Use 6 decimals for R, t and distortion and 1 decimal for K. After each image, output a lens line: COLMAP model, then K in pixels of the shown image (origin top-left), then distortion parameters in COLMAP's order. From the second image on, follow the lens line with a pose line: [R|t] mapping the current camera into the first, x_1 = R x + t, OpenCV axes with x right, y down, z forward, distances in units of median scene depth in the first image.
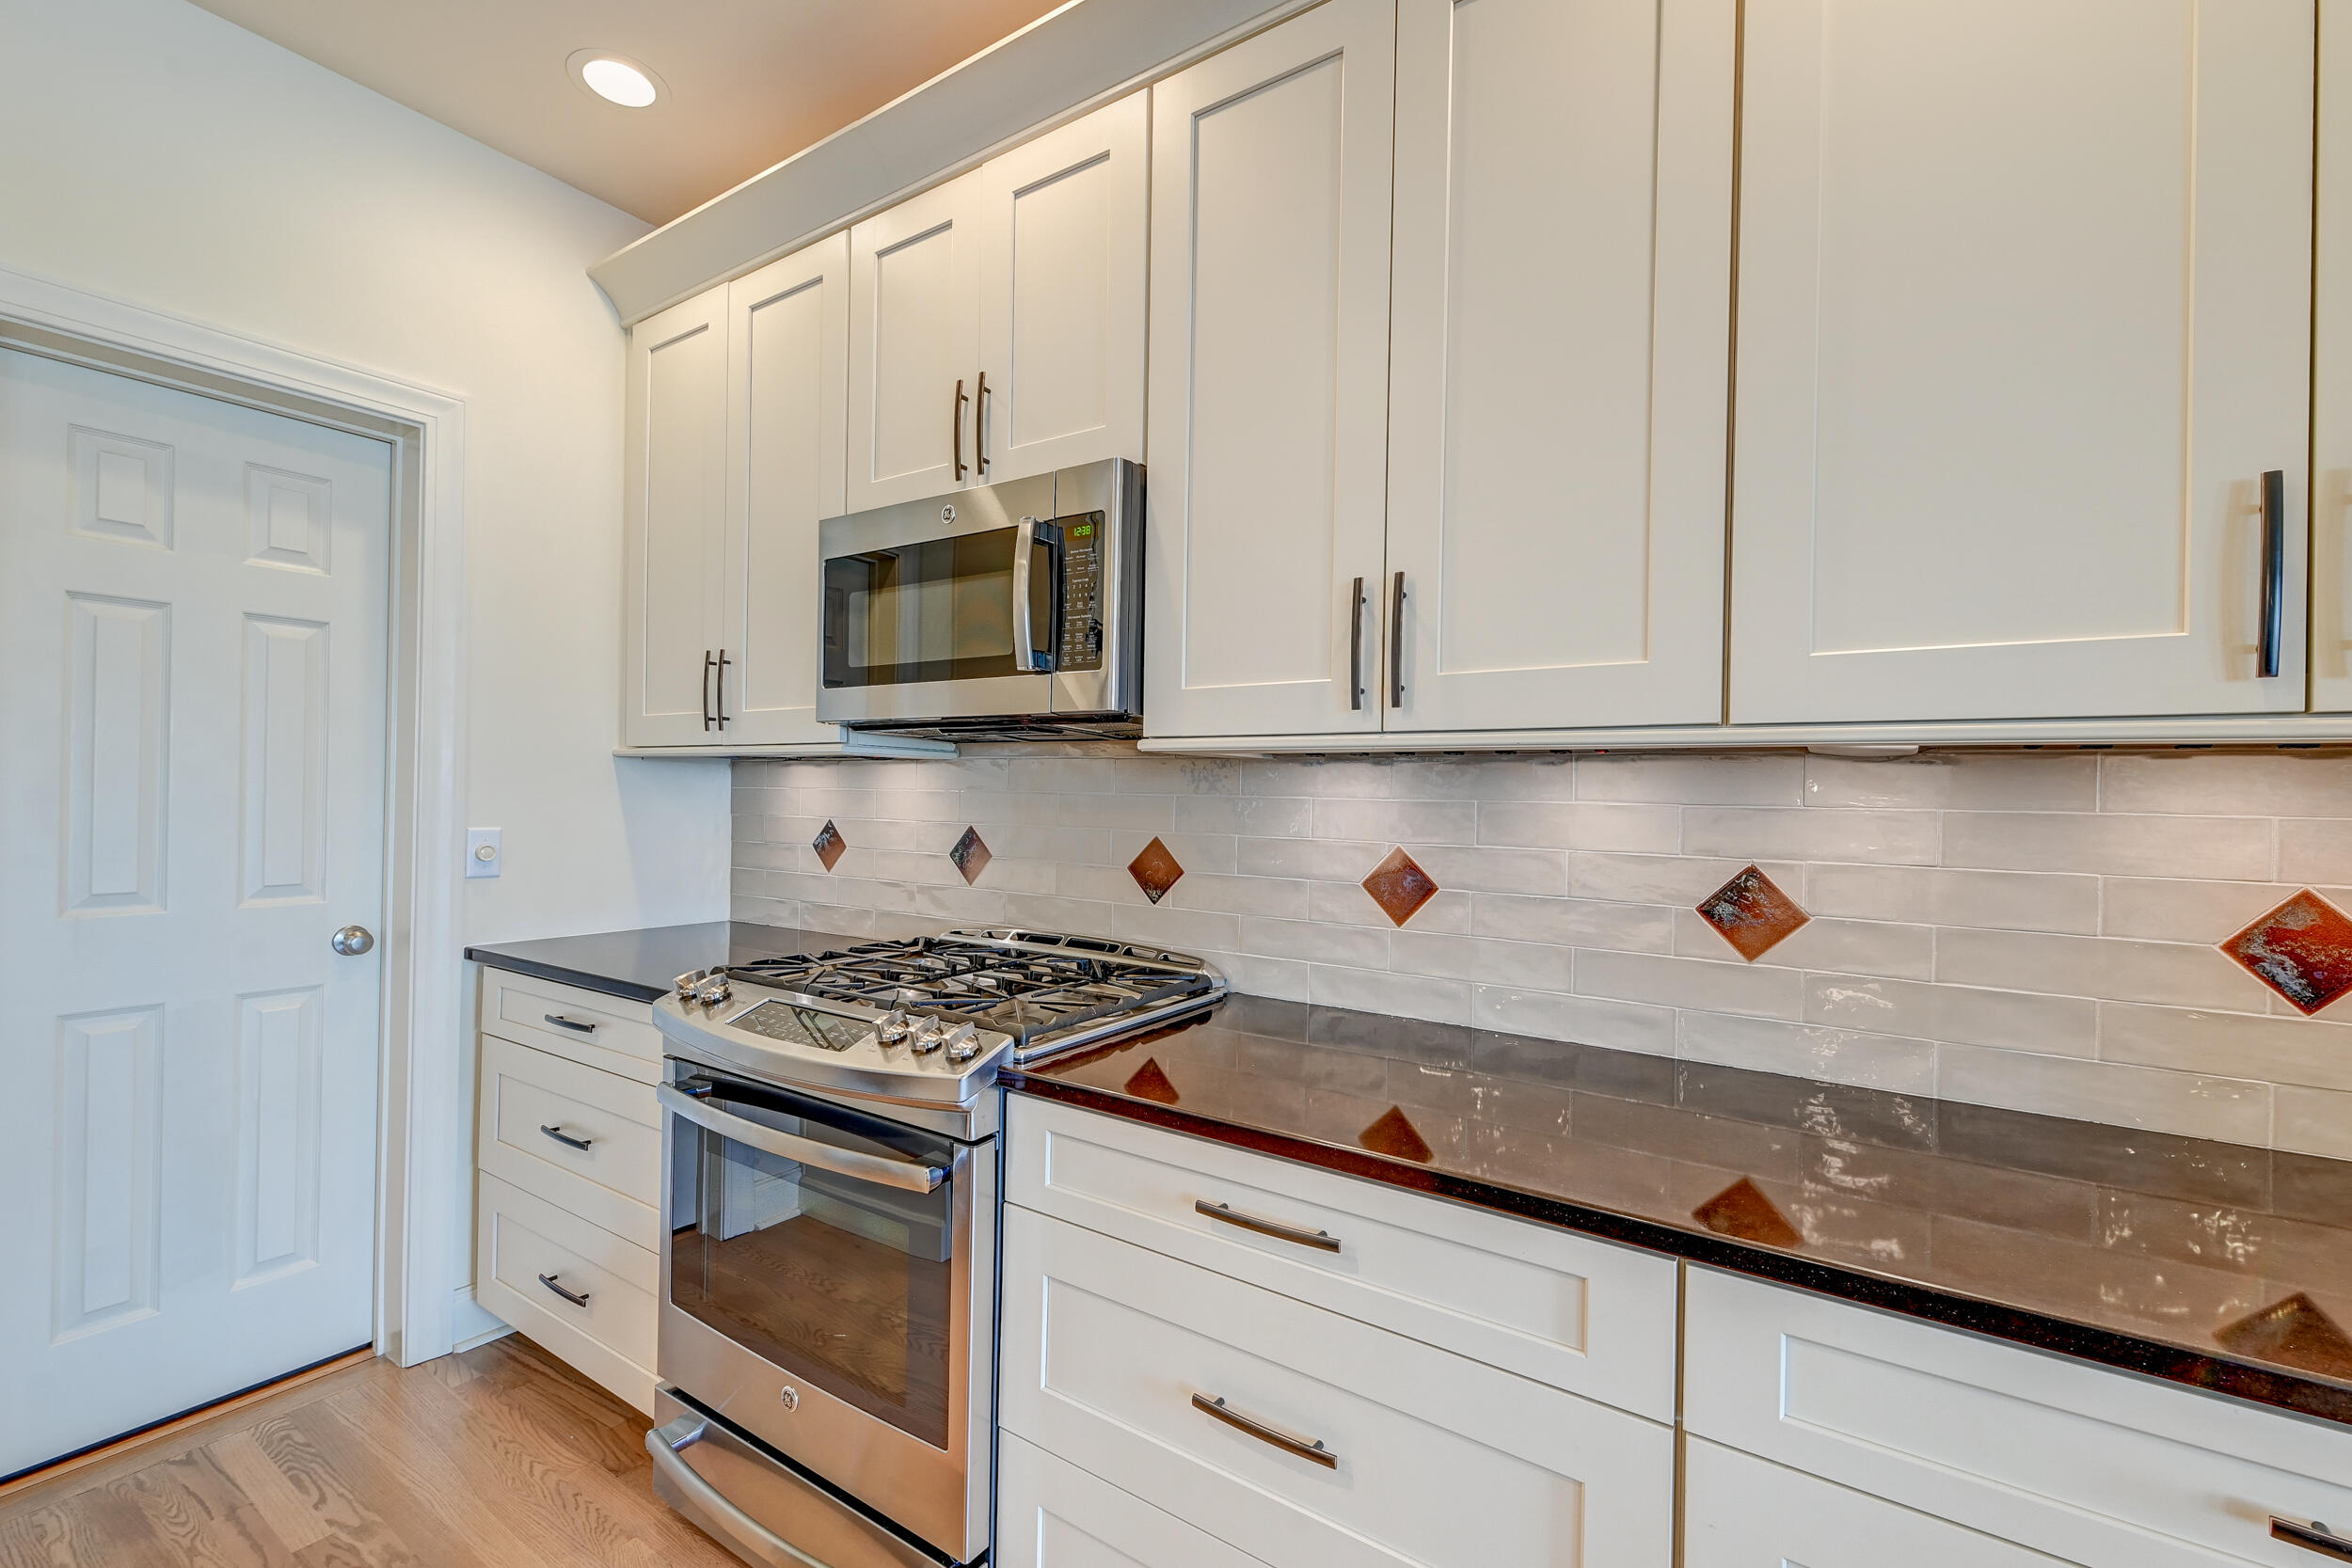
lens RADIAL K [[989.8, 0, 1179.6], [0, 989.8, 793.7], [0, 0, 1]] dist [0.020961, -0.008542]
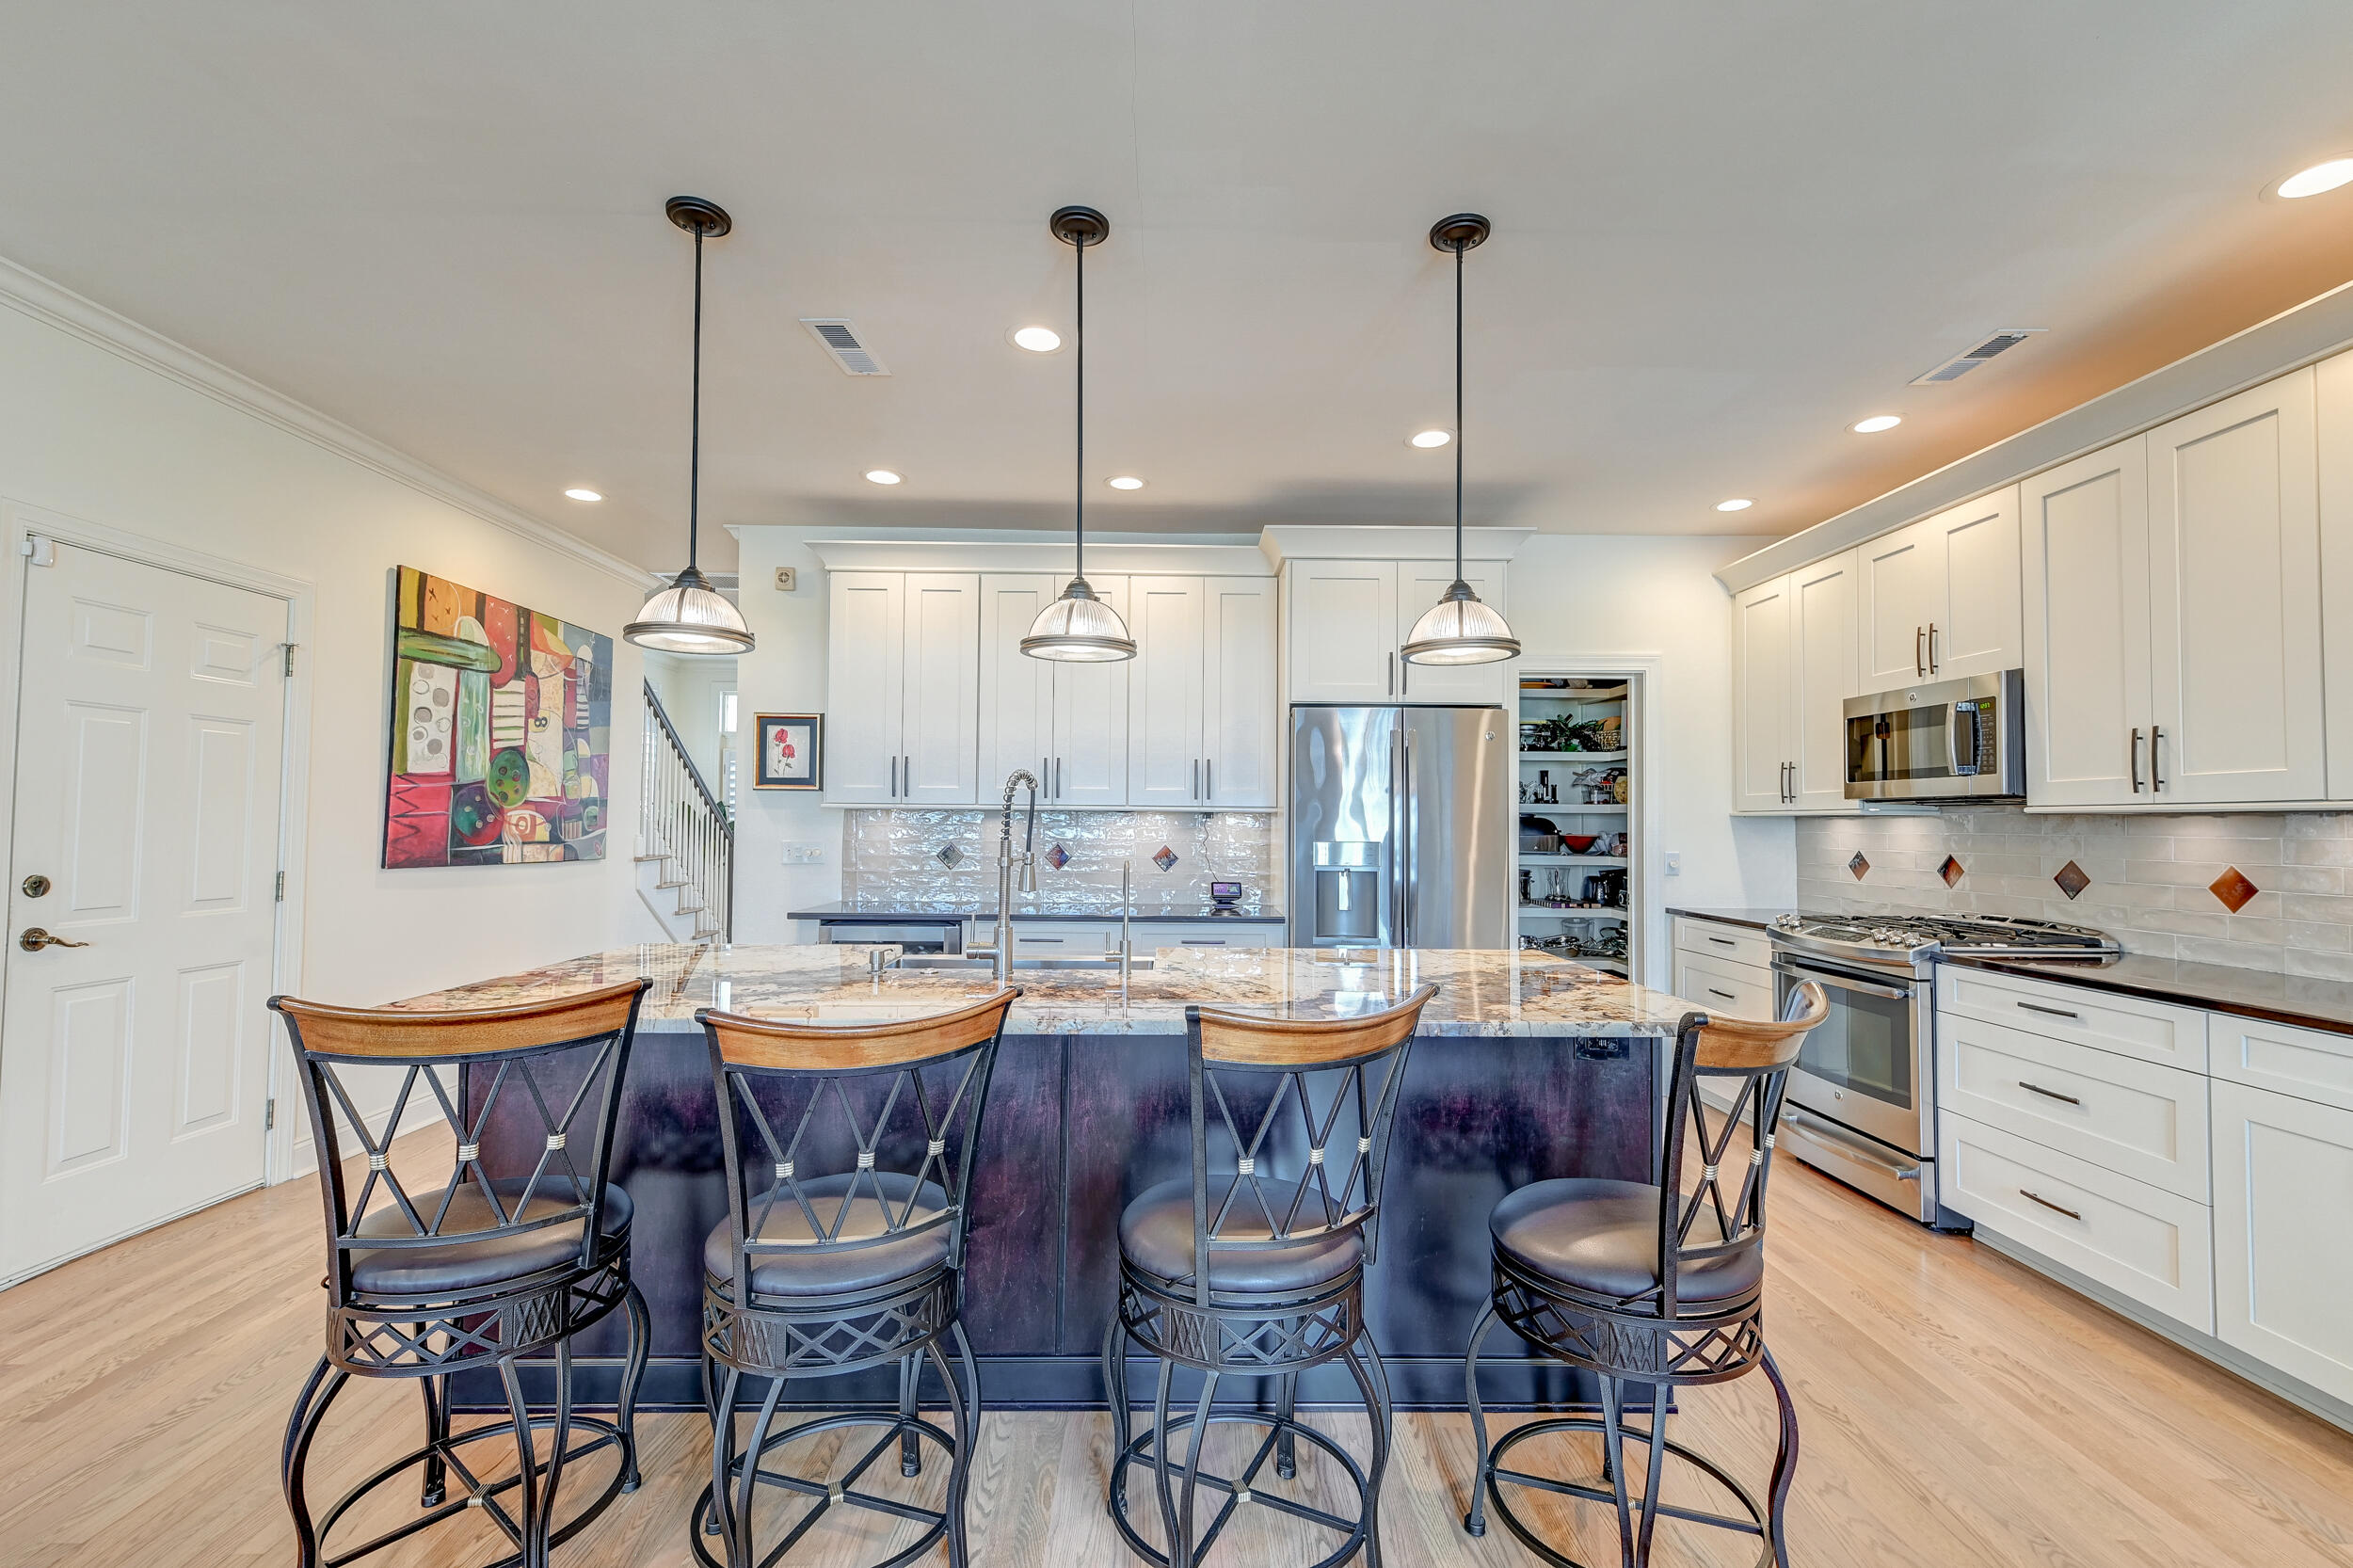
lens RADIAL K [[990.3, 0, 1180.1], [0, 990.3, 793.7], [0, 0, 1]] dist [0.020961, -0.008542]
pose [[0.569540, -0.038042, -0.821083, 0.570167], [0.002241, 0.998997, -0.044731, 0.003425], [0.821961, 0.023636, 0.569054, -1.354722]]
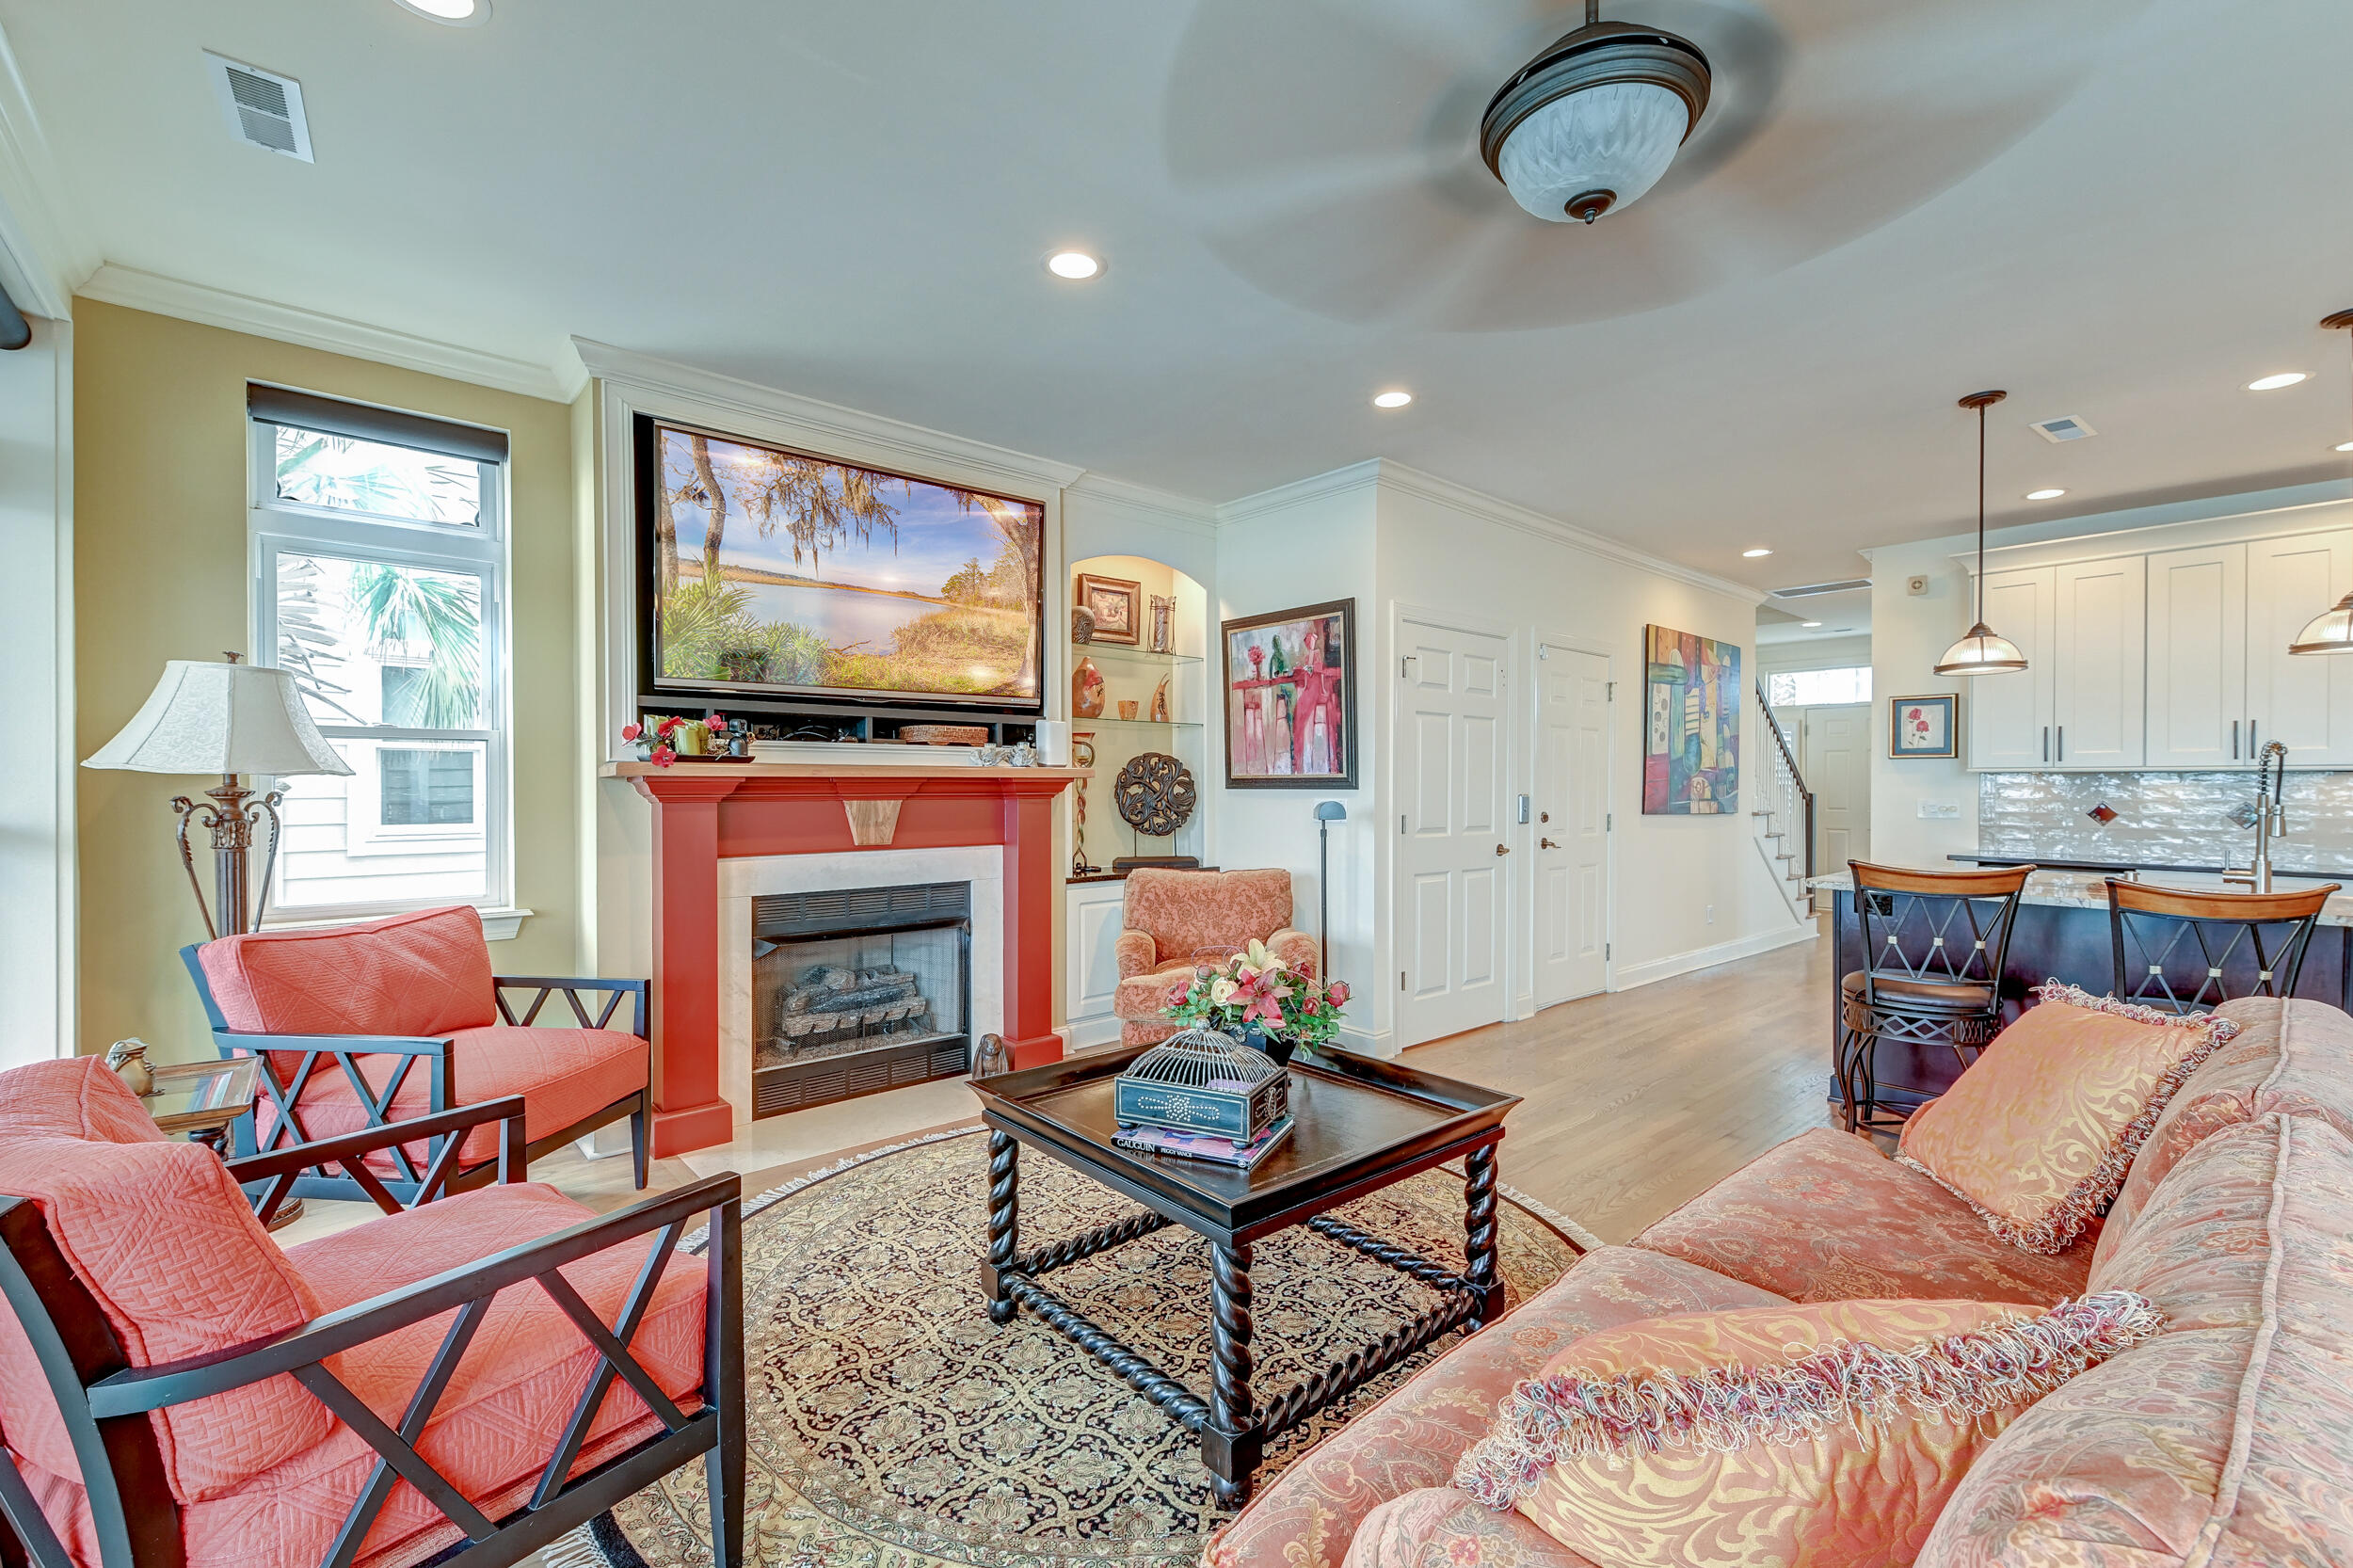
lens RADIAL K [[990.3, 0, 1180.1], [0, 990.3, 793.7], [0, 0, 1]] dist [0.020961, -0.008542]
pose [[-0.256251, -0.008696, -0.966571, 1.589912], [-0.005476, 0.999957, -0.007545, 0.027677], [0.966595, 0.003360, -0.256288, -2.219622]]
